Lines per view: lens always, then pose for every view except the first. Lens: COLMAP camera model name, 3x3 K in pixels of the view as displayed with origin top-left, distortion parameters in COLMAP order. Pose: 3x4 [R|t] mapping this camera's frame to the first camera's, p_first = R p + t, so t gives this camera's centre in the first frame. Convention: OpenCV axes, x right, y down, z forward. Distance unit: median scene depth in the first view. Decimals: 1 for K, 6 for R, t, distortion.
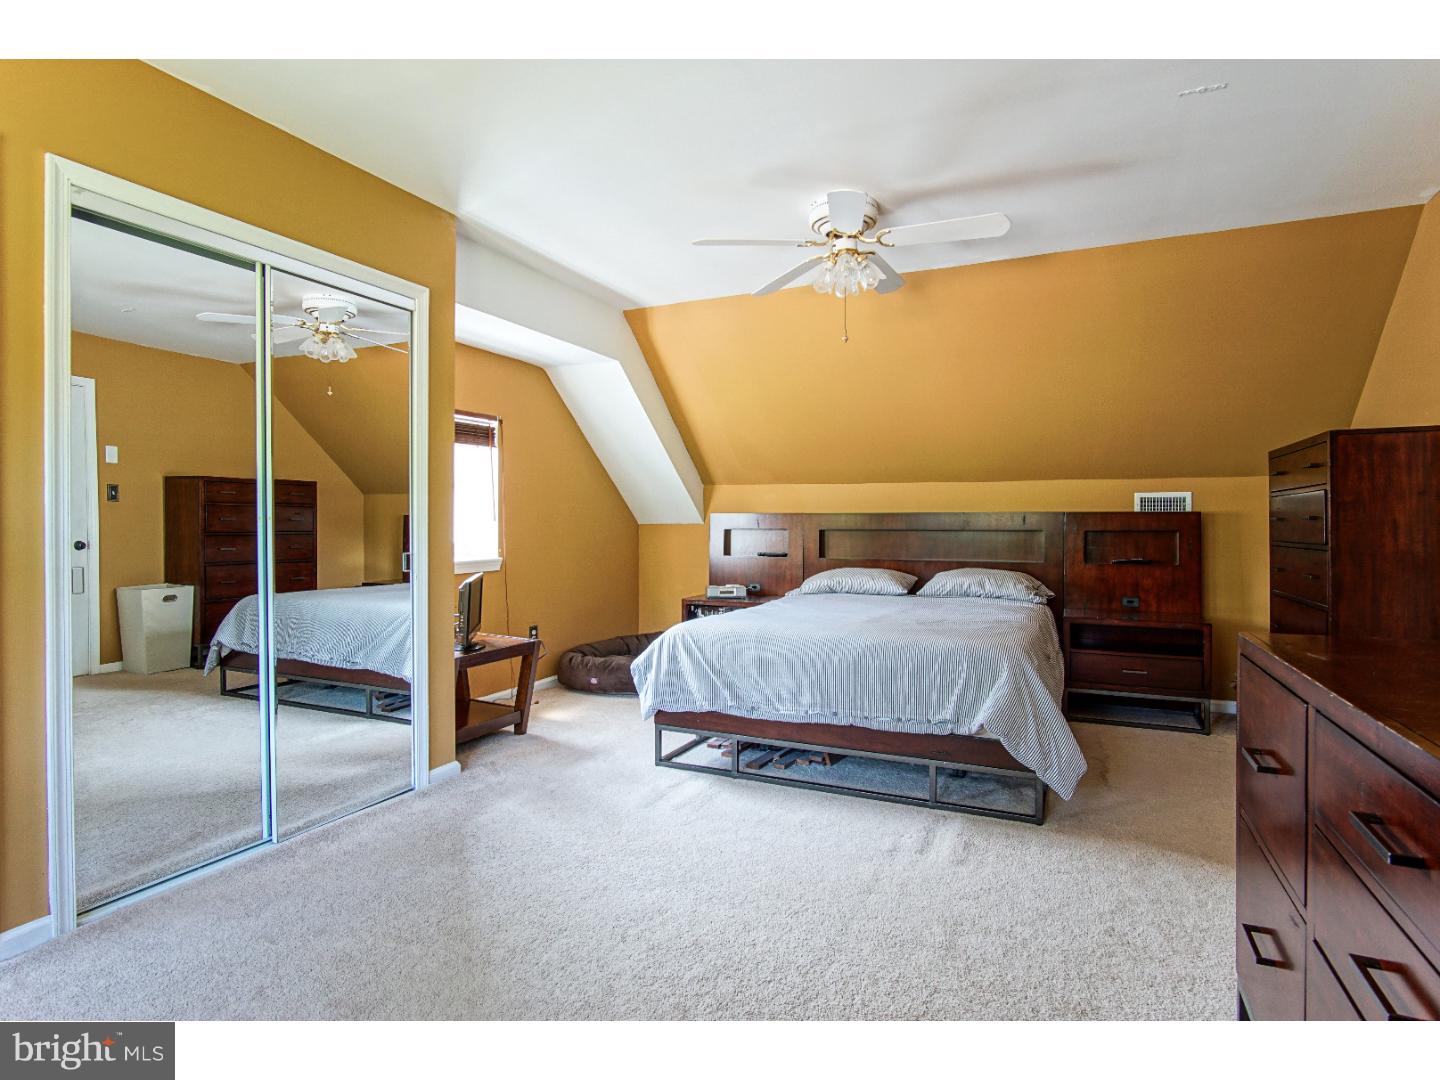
lens RADIAL K [[774.3, 0, 722.4], [0, 774.3, 507.7], [0, 0, 1]] dist [-0.019933, 0.003054]
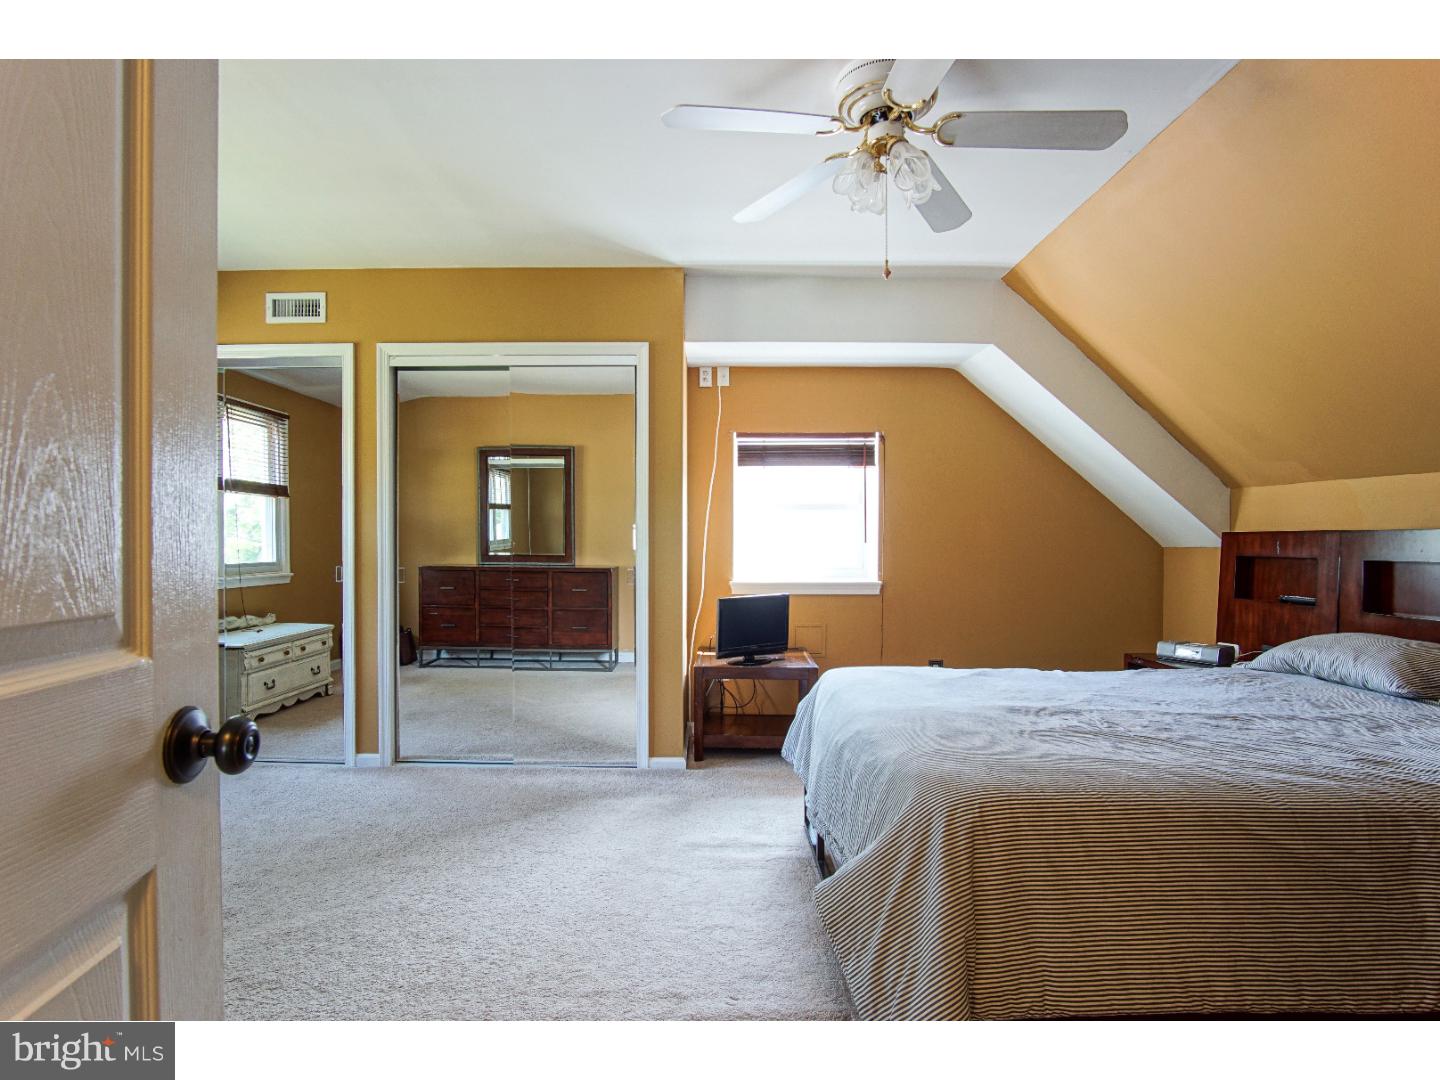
lens RADIAL K [[783.1, 0, 715.1], [0, 783.1, 533.3], [0, 0, 1]] dist [-0.020971, 0.001271]
pose [[0.404984, -0.009634, -0.914273, 0.517436], [0.012401, 0.999910, -0.005043, 0.008136], [0.914239, -0.009296, 0.405068, 0.429307]]
